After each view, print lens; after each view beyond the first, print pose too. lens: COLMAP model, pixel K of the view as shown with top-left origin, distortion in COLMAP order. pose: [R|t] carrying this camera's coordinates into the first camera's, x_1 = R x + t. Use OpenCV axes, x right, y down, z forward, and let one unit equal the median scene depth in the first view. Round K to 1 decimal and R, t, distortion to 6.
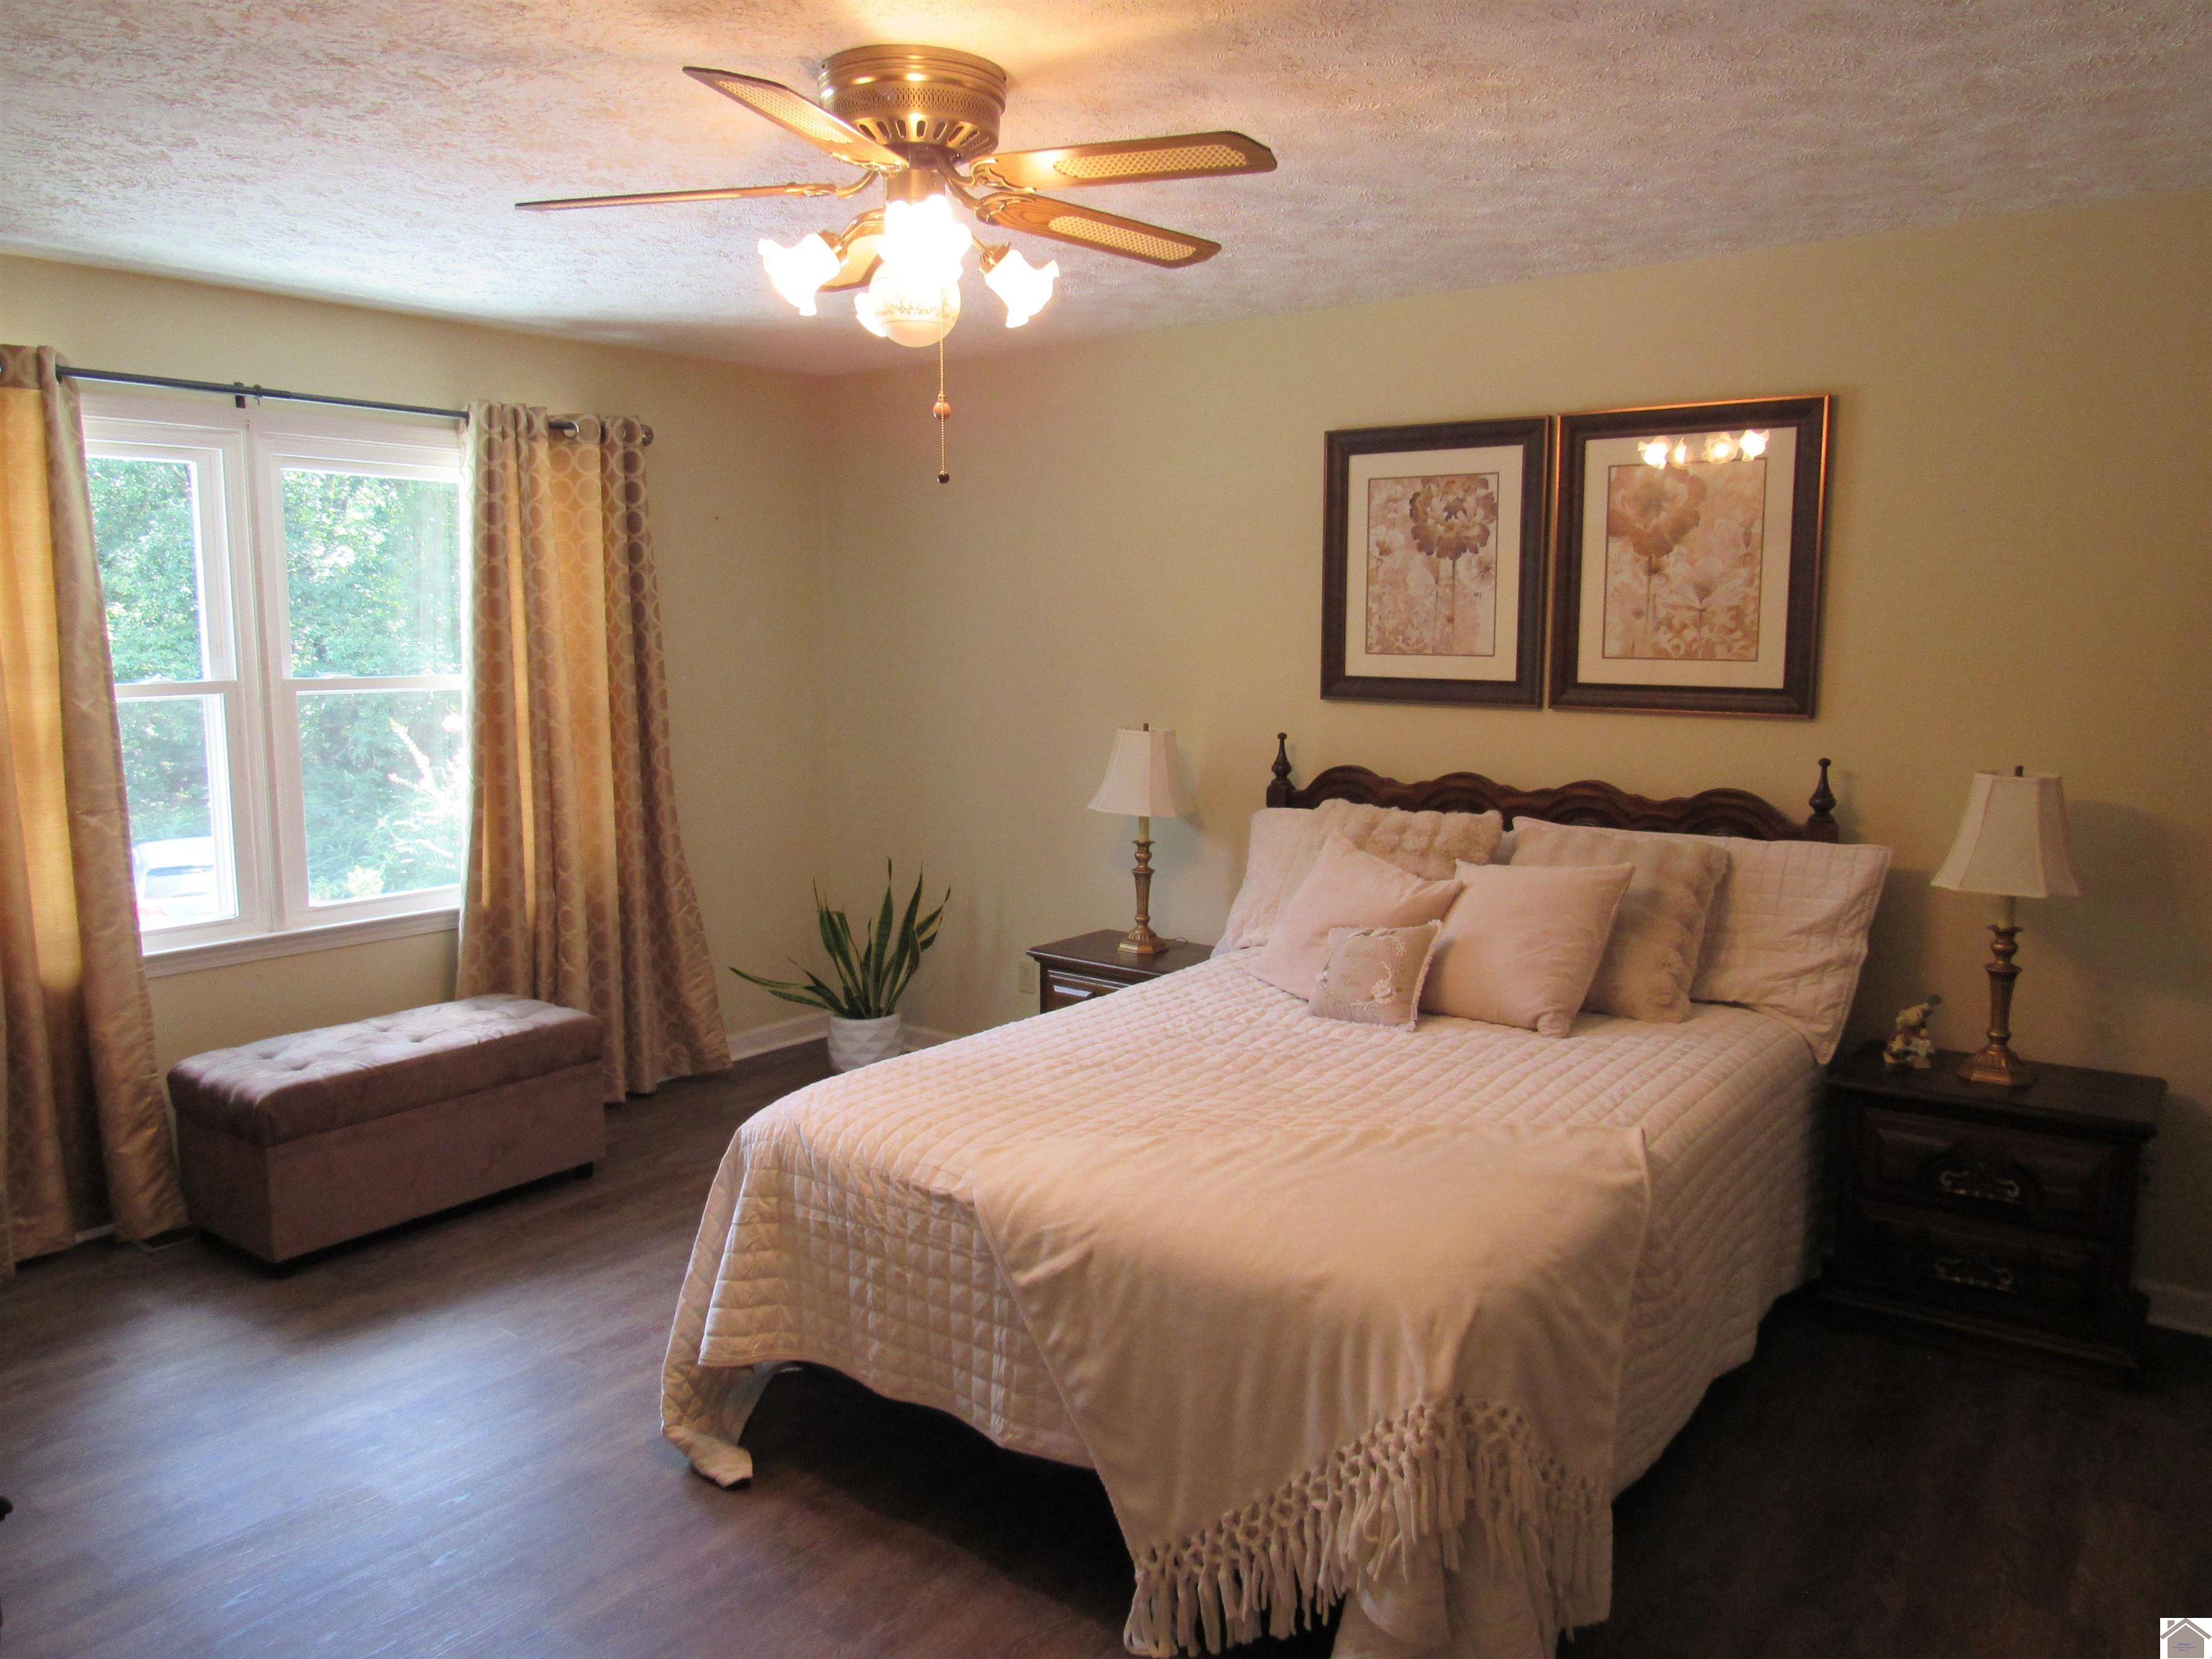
lens RADIAL K [[1577.4, 0, 1102.8], [0, 1577.4, 837.7], [0, 0, 1]] dist [-0.033817, -0.000048]
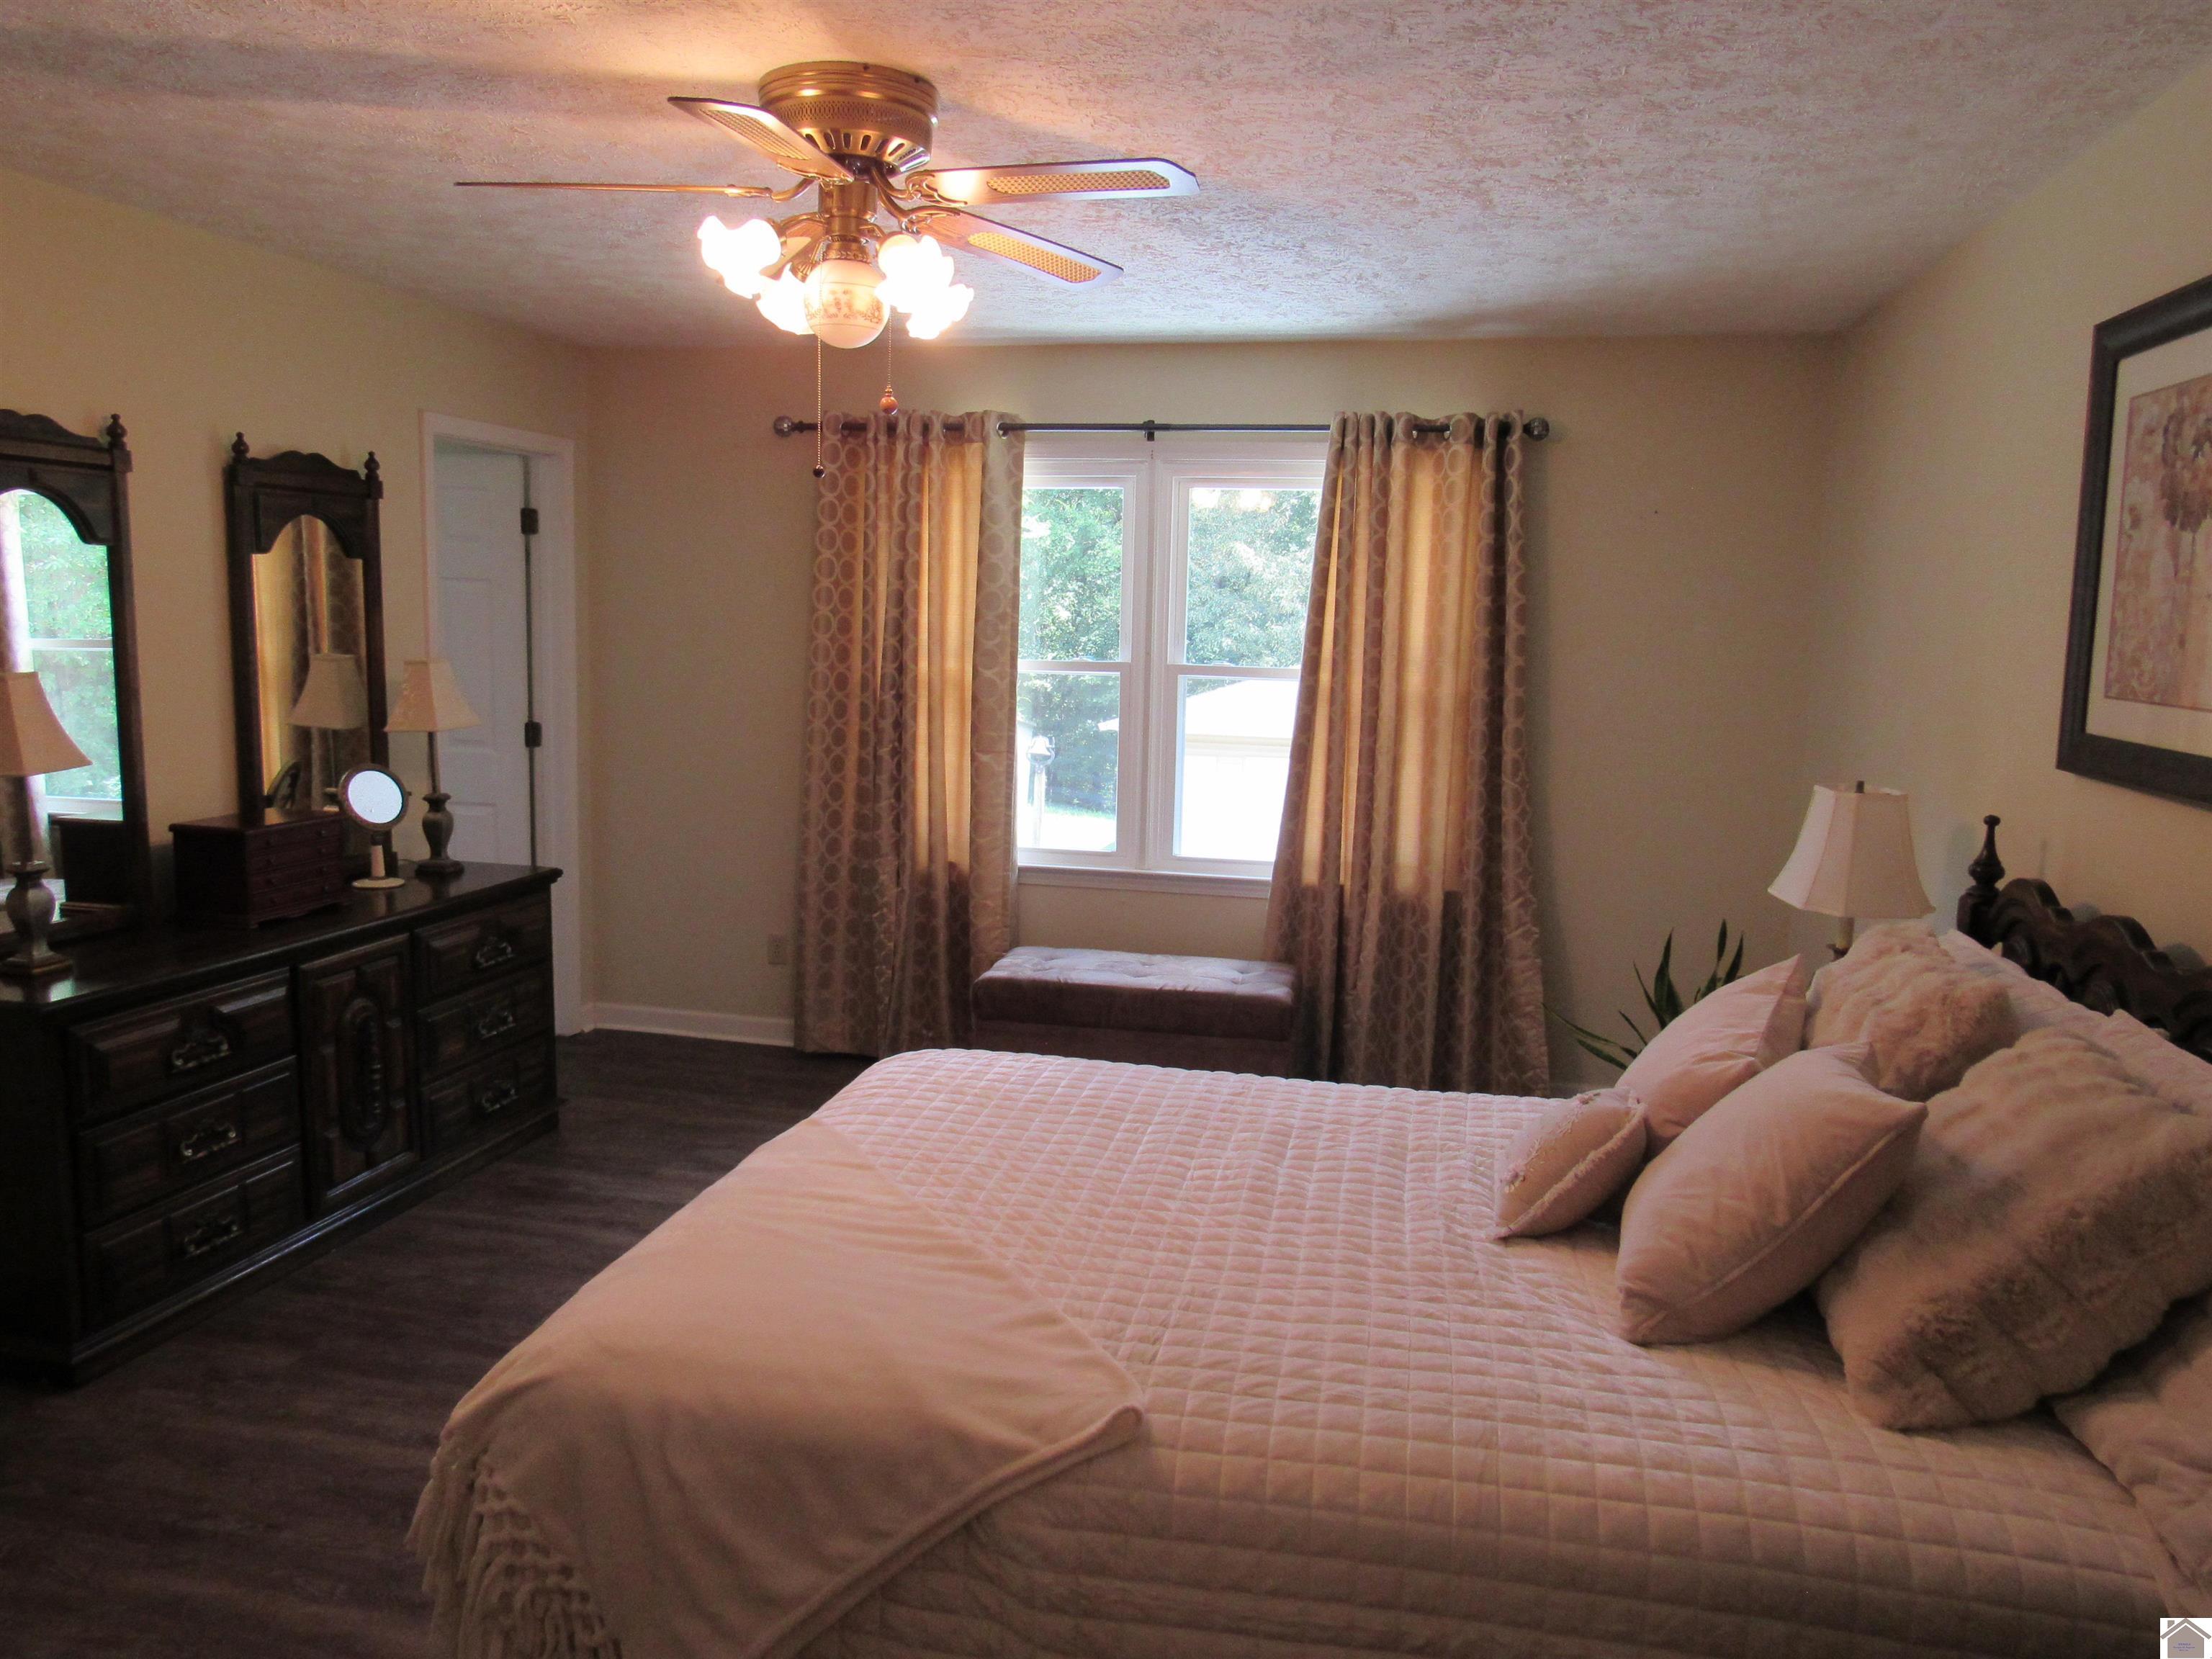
lens RADIAL K [[1561.2, 0, 1107.7], [0, 1561.2, 880.8], [0, 0, 1]] dist [-0.034527, -0.003013]
pose [[0.424879, 0.160947, -0.890828, 0.537004], [-0.144029, 0.983551, 0.109006, -0.058907], [0.893719, 0.081991, 0.441071, 0.422379]]
